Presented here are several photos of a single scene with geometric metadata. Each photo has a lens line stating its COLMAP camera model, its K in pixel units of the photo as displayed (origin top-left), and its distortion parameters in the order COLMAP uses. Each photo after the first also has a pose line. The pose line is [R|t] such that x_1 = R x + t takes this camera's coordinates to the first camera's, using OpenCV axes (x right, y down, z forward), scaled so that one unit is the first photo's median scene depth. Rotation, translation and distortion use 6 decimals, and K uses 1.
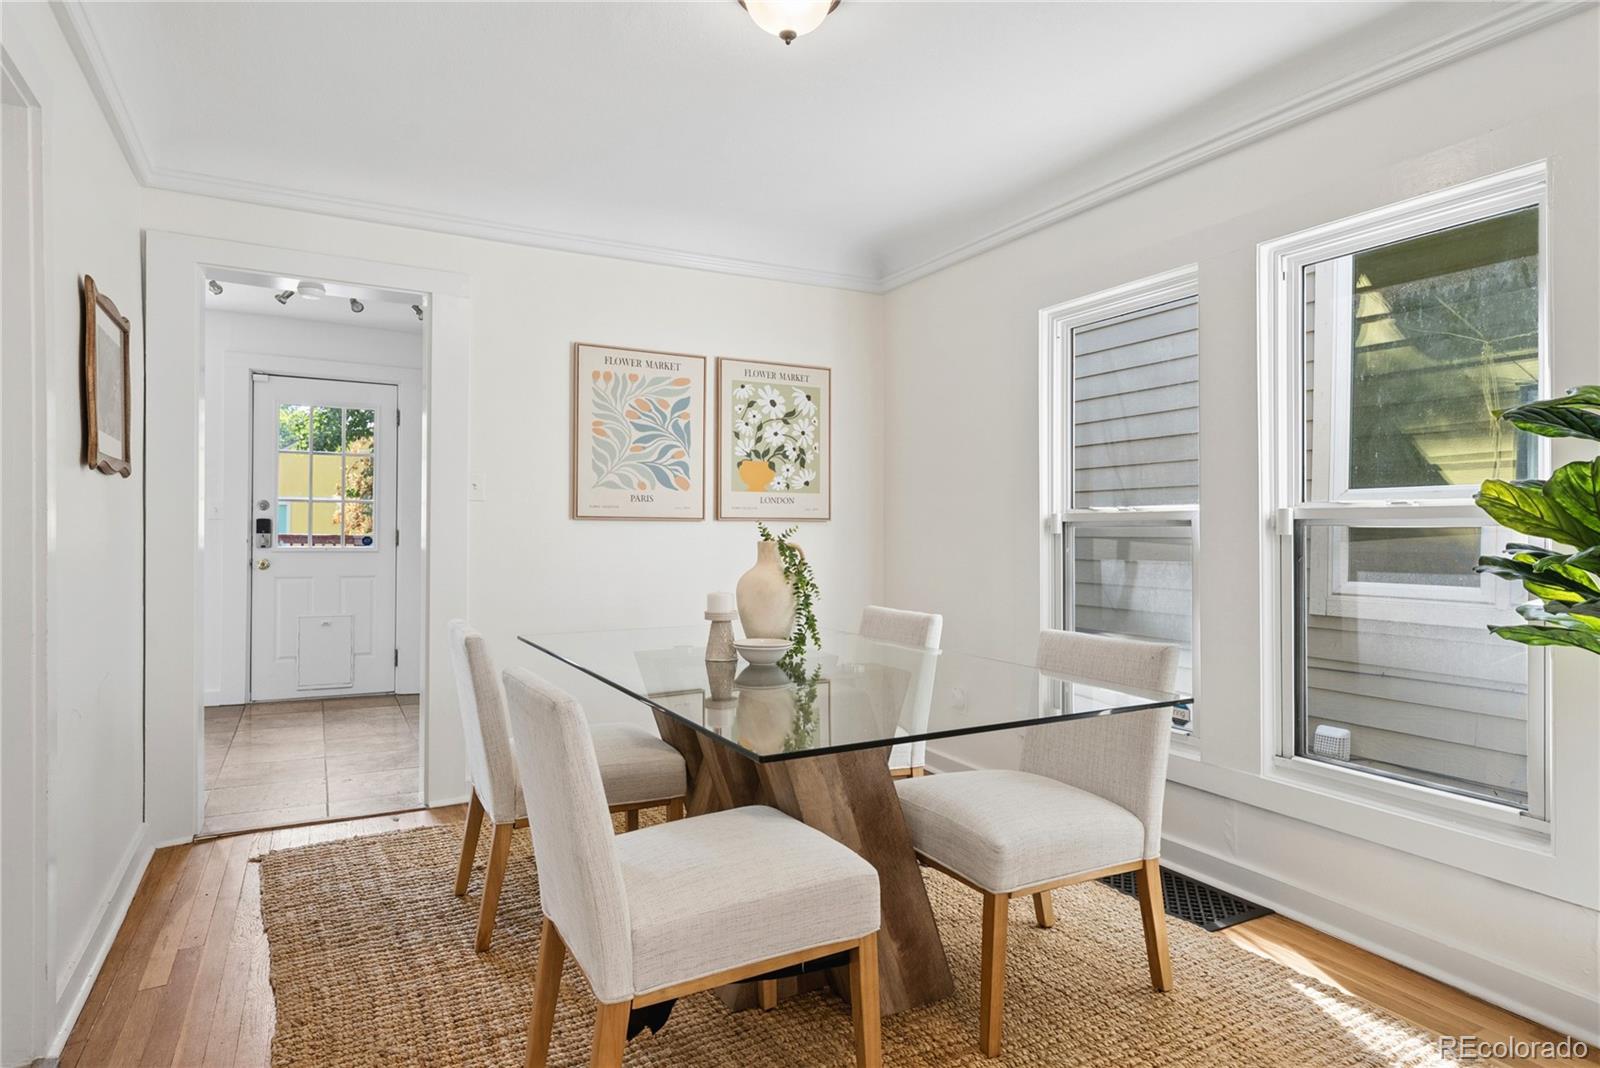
lens RADIAL K [[882.9, 0, 801.6], [0, 882.9, 529.4], [0, 0, 1]] dist [-0.000632, -0.000071]
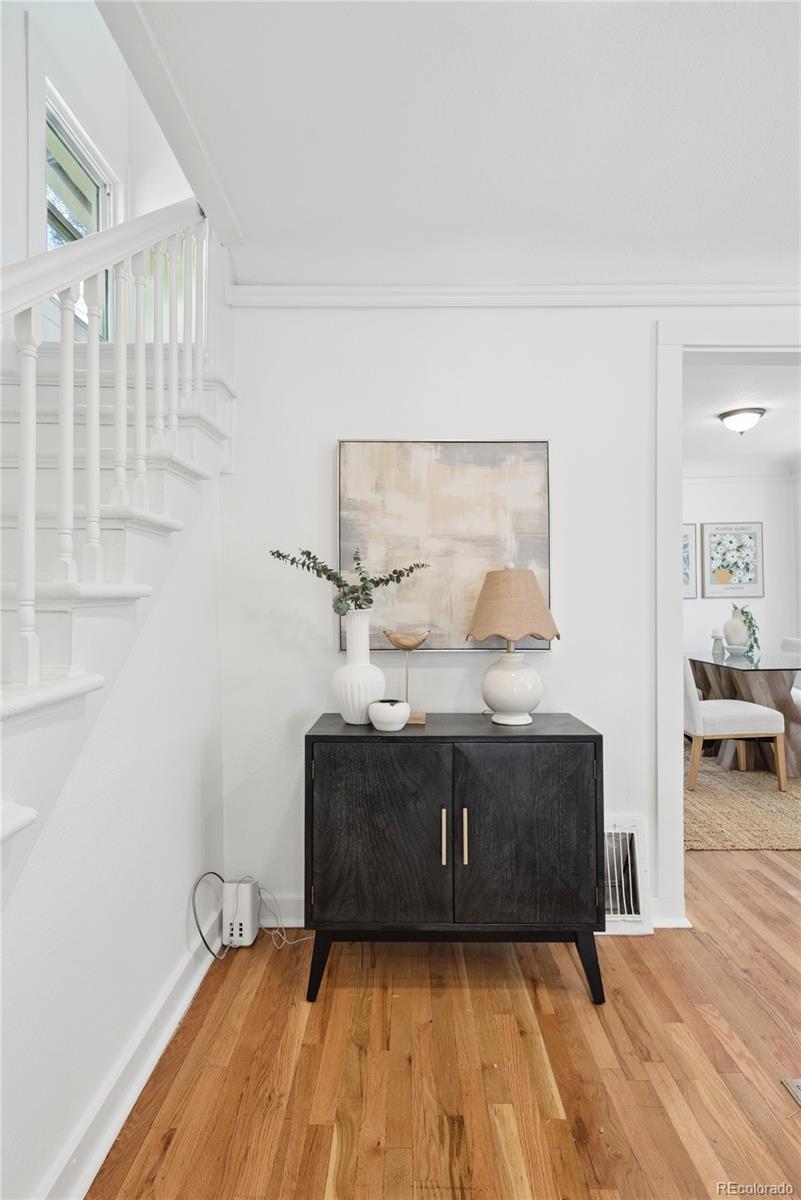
lens RADIAL K [[607.6, 0, 402.8], [0, 607.6, 590.6], [0, 0, 1]] dist [0.001808, 0.000028]
pose [[0.875019, -0.018580, -0.483732, -0.021494], [0.014997, 0.999824, -0.011273, -0.027612], [0.483856, 0.002610, 0.875144, -0.767045]]
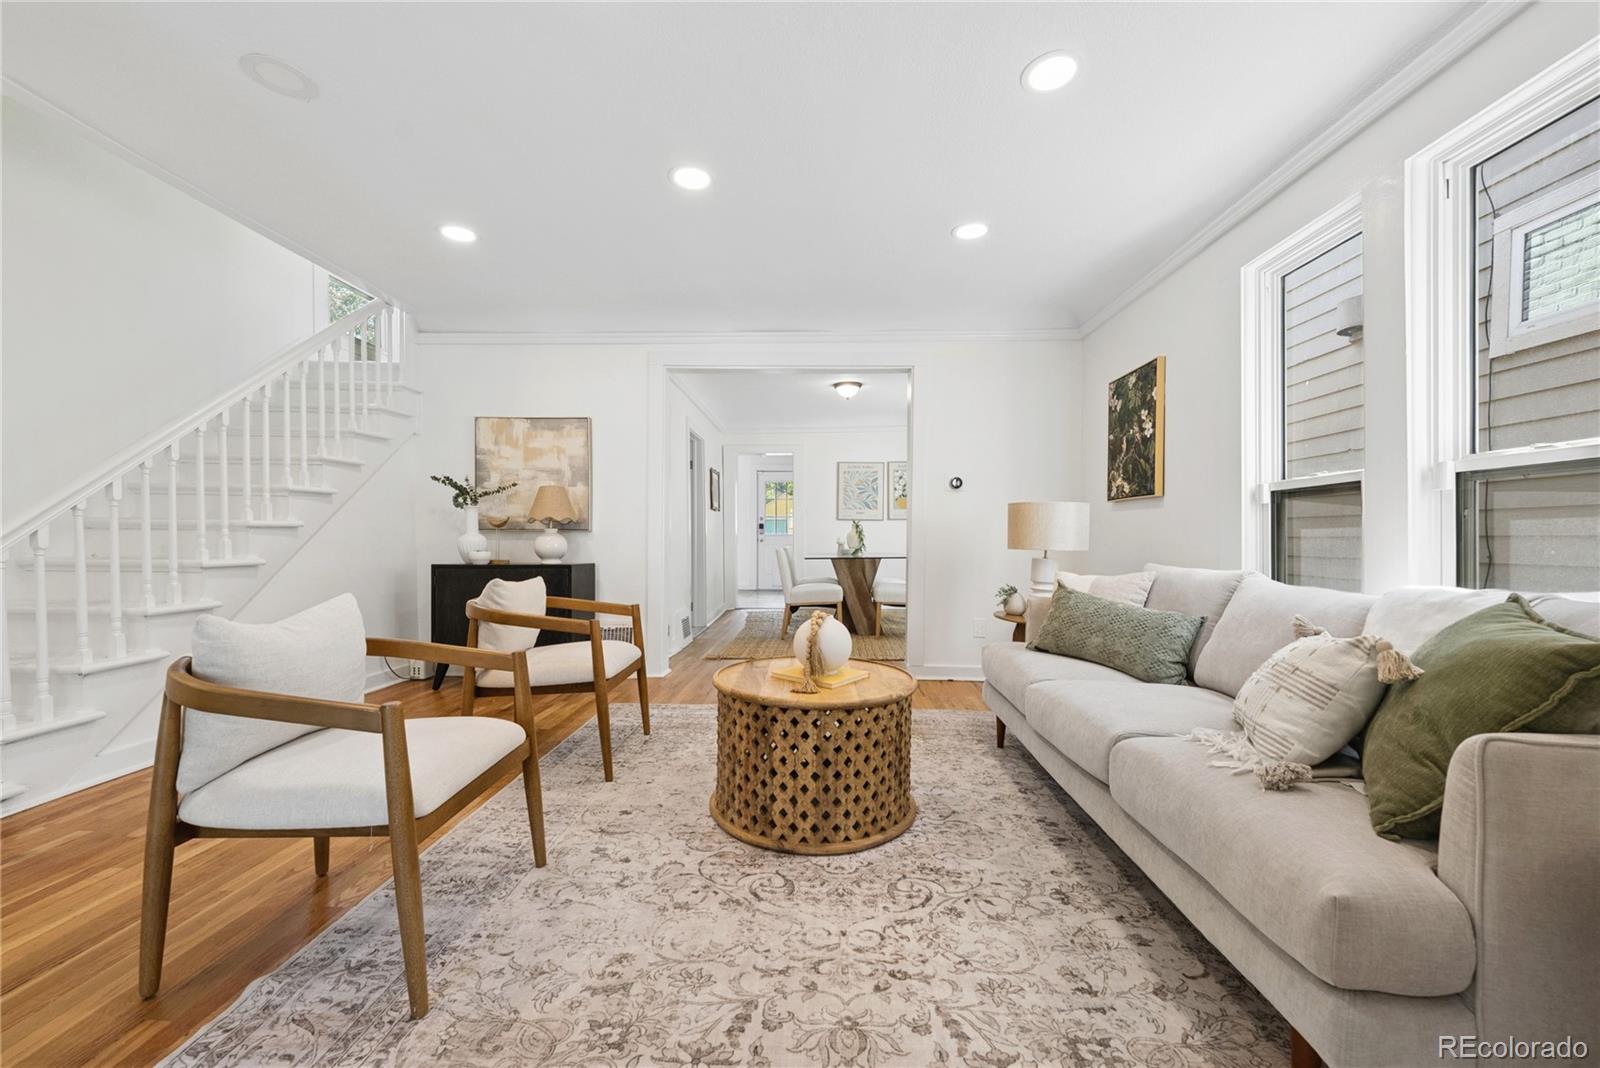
lens RADIAL K [[622.5, 0, 811.9], [0, 622.5, 548.3], [0, 0, 1]] dist [-0.002452, -0.000248]
pose [[0.866241, 0.002033, -0.499623, 0.789723], [0.008967, 0.999767, 0.019616, 0.044837], [0.499546, -0.021472, 0.866021, -0.970894]]
